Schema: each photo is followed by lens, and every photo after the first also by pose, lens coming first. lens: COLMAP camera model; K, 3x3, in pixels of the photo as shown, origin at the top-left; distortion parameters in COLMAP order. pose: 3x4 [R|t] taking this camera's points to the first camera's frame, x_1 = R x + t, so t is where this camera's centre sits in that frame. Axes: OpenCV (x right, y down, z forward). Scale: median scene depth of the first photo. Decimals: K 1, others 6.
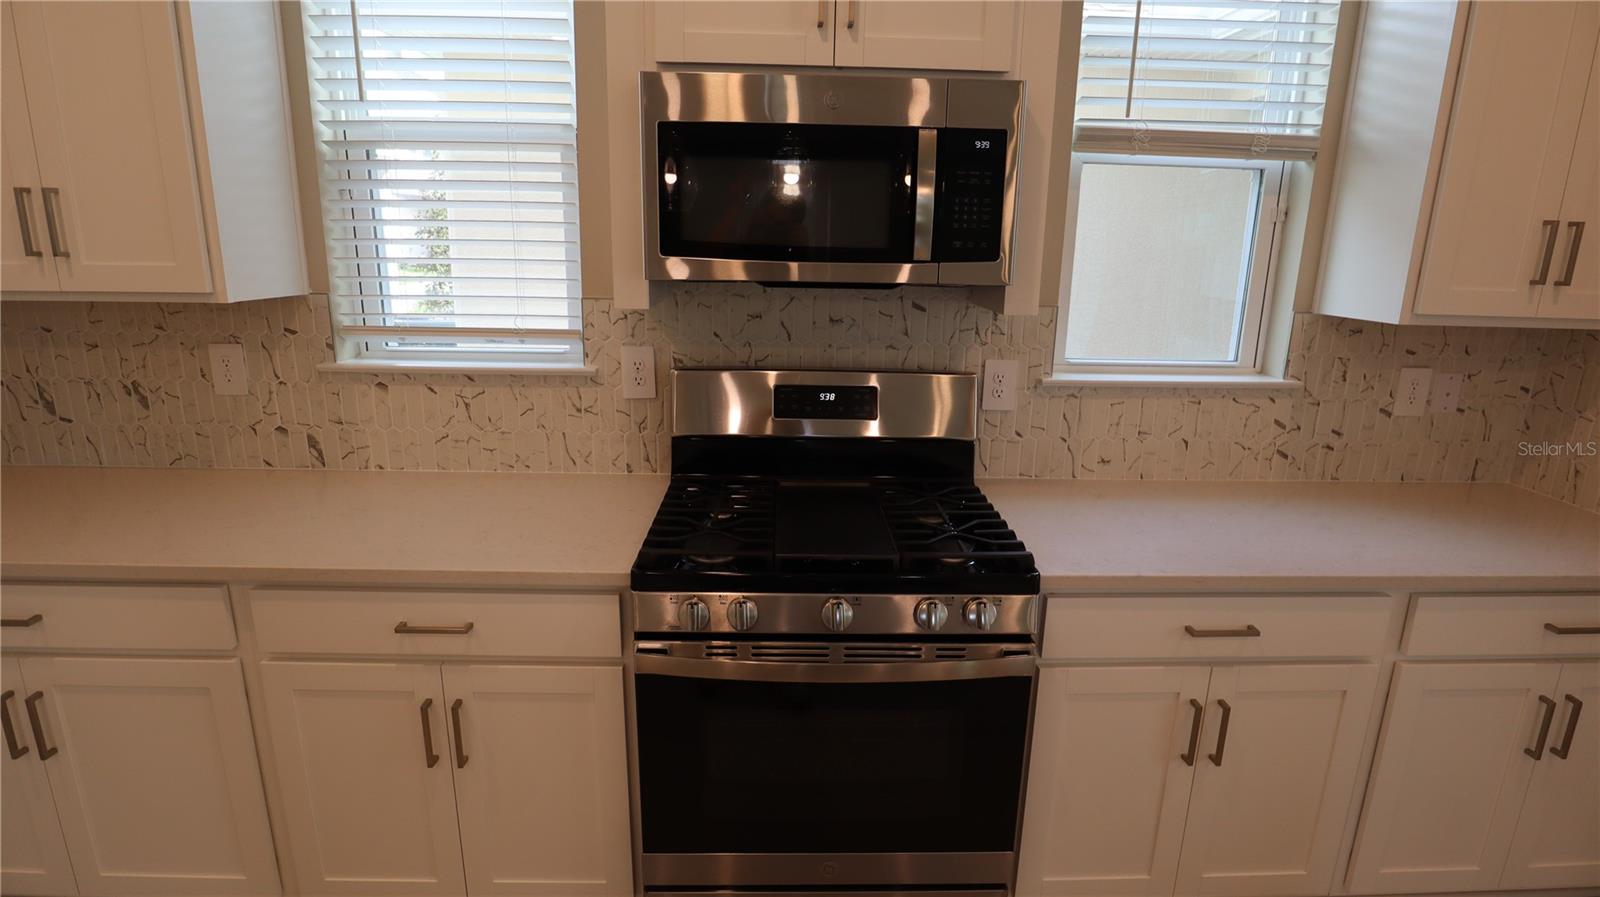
lens RADIAL K [[806.8, 0, 796.8], [0, 806.8, 441.2], [0, 0, 1]] dist [-0.039711, 0.007472]
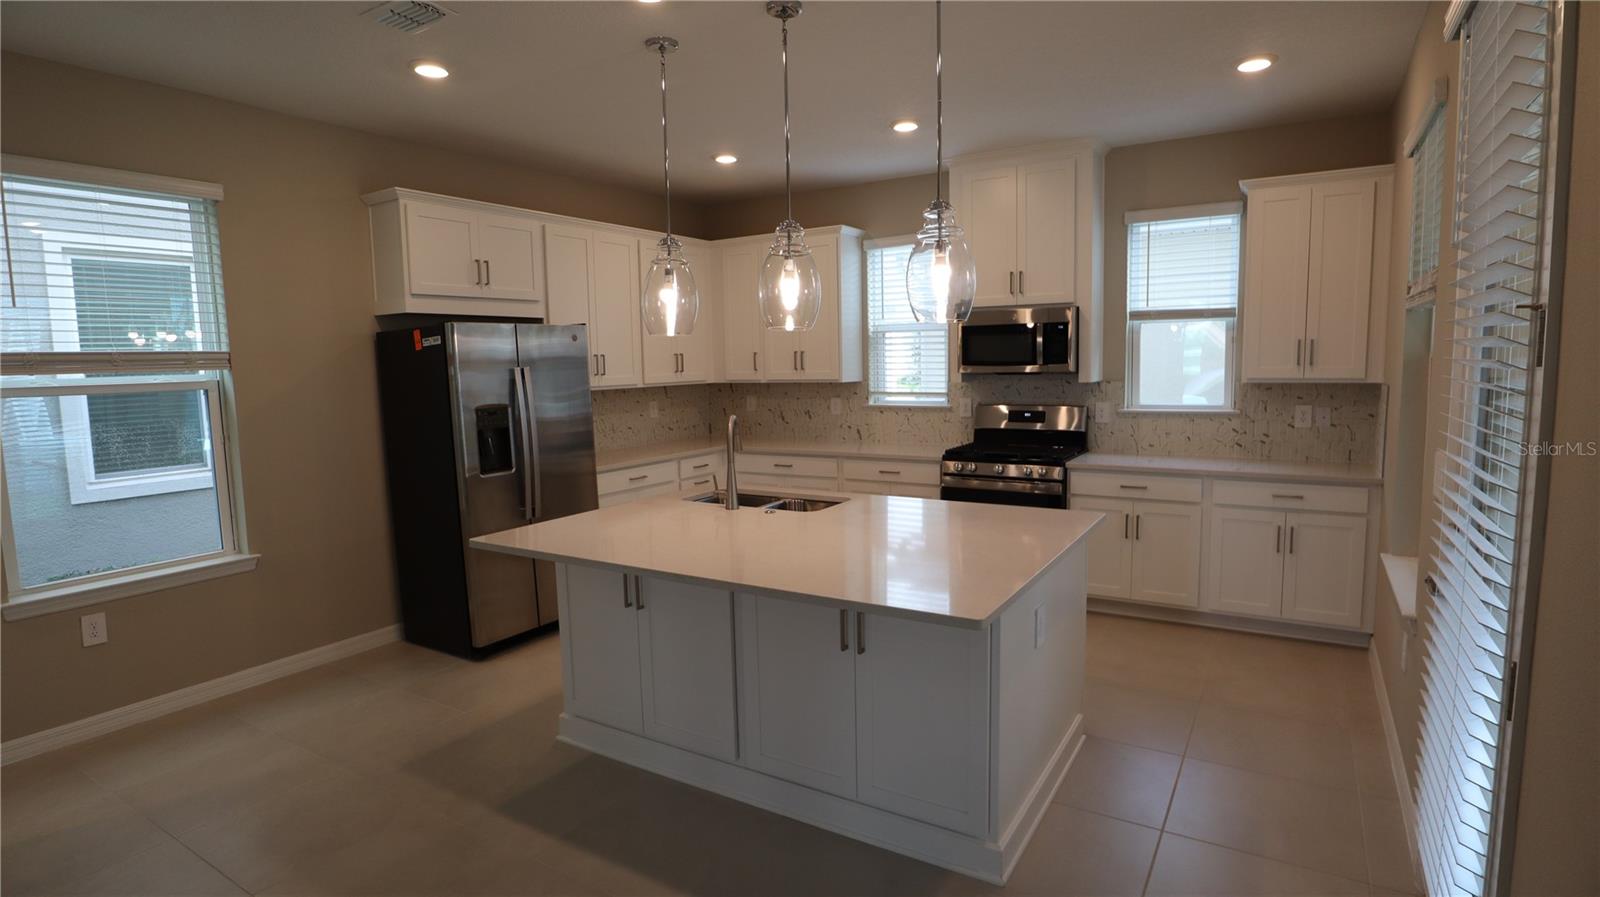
lens RADIAL K [[806.8, 0, 804.2], [0, 806.8, 447.4], [0, 0, 1]] dist [-0.039711, 0.007472]
pose [[0.833584, 0.023954, -0.551873, 0.883506], [-0.095740, 0.990204, -0.101632, 0.389781], [0.544033, 0.137555, 0.827712, -1.592546]]
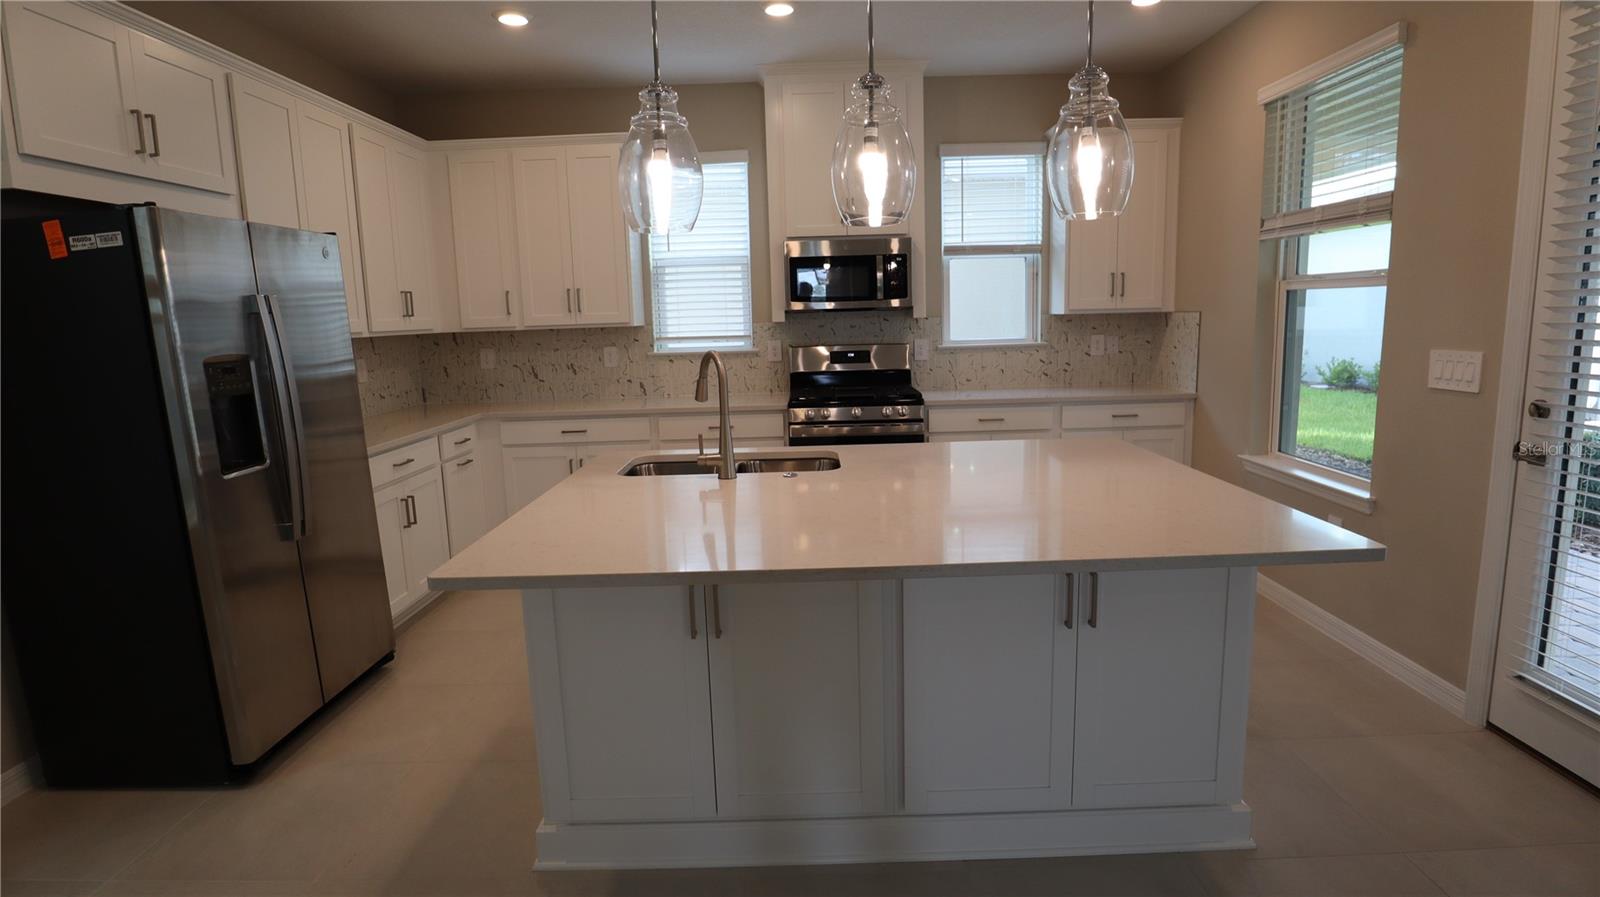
lens RADIAL K [[806.8, 0, 803.2], [0, 806.8, 439.0], [0, 0, 1]] dist [-0.039711, 0.007472]
pose [[0.998351, -0.043283, -0.037718, -0.026858], [0.039862, 0.995396, -0.087161, 0.413709], [0.041317, 0.085513, 0.995480, -1.481658]]
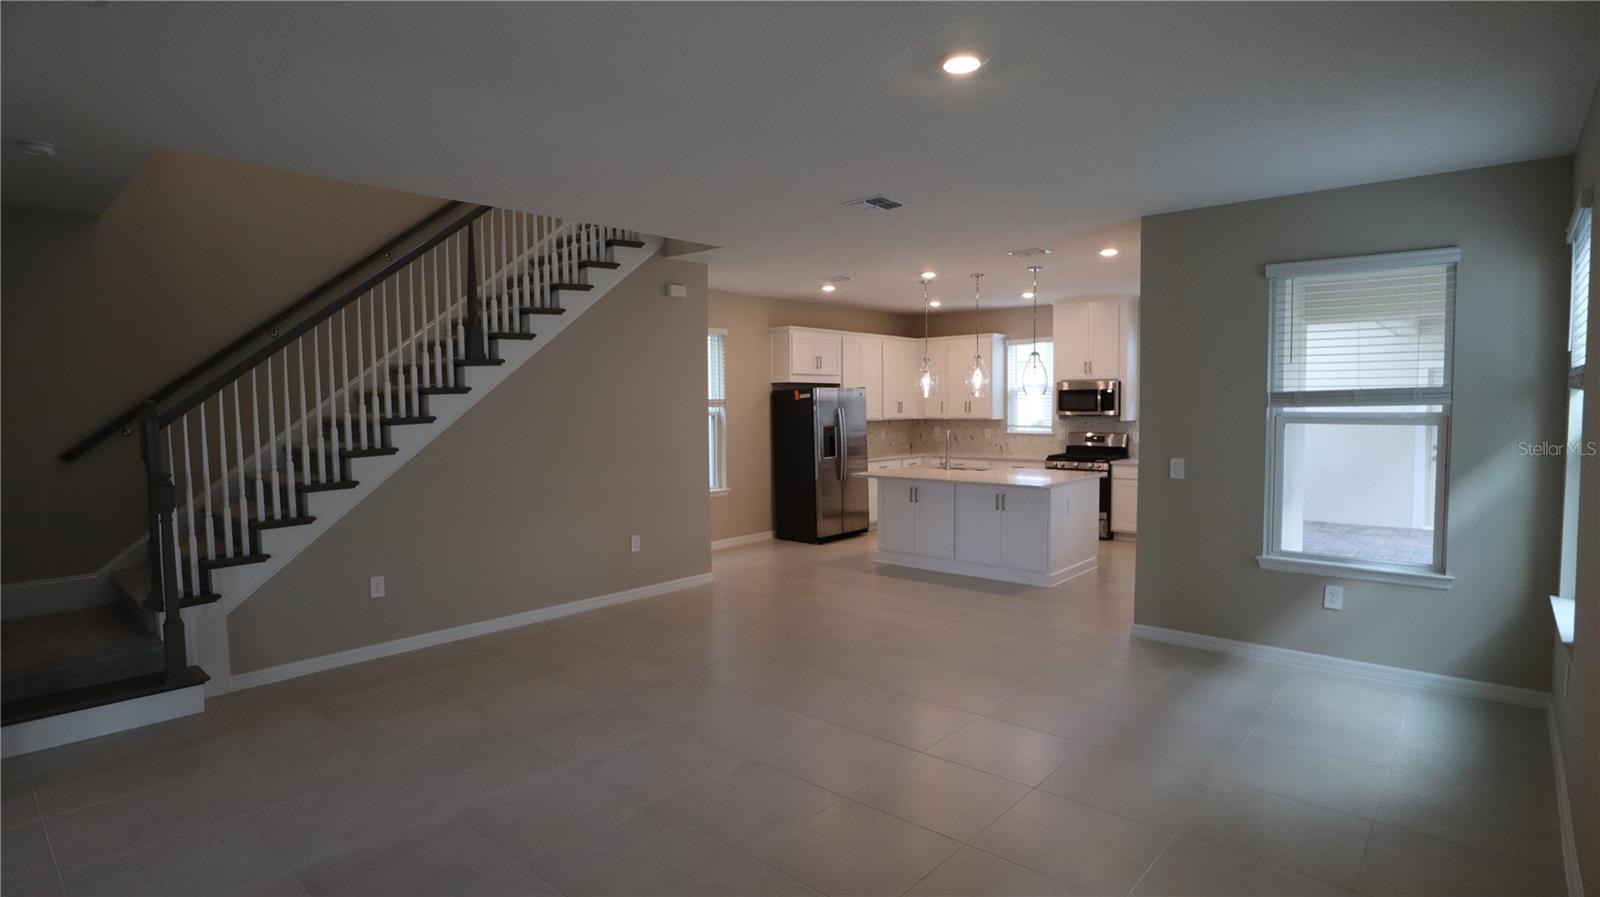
lens RADIAL K [[806.8, 0, 806.9], [0, 806.8, 449.7], [0, 0, 1]] dist [-0.039711, 0.007472]
pose [[0.732906, 0.014314, -0.680179, 2.052500], [-0.141041, 0.981255, -0.131325, 0.894302], [0.665549, 0.192183, 0.721186, -3.657599]]
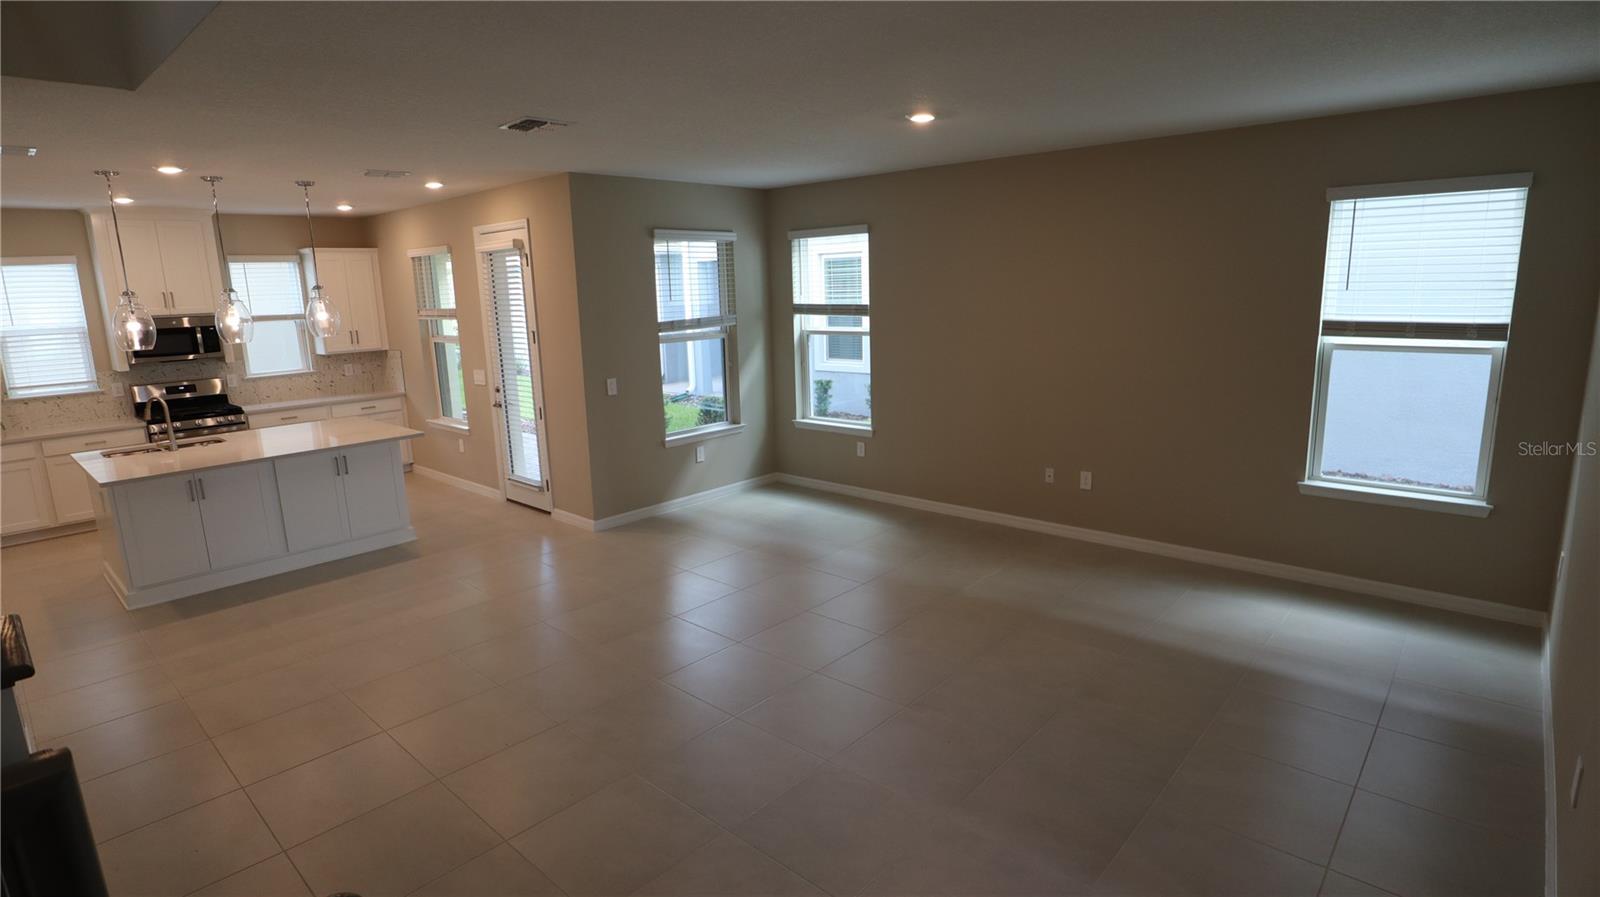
lens RADIAL K [[806.8, 0, 811.6], [0, 806.8, 441.0], [0, 0, 1]] dist [-0.039711, 0.007472]
pose [[0.685349, -0.178147, 0.706088, -0.611952], [0.215509, 0.975800, 0.037017, 0.710806], [-0.695596, 0.126798, 0.707156, -3.806960]]
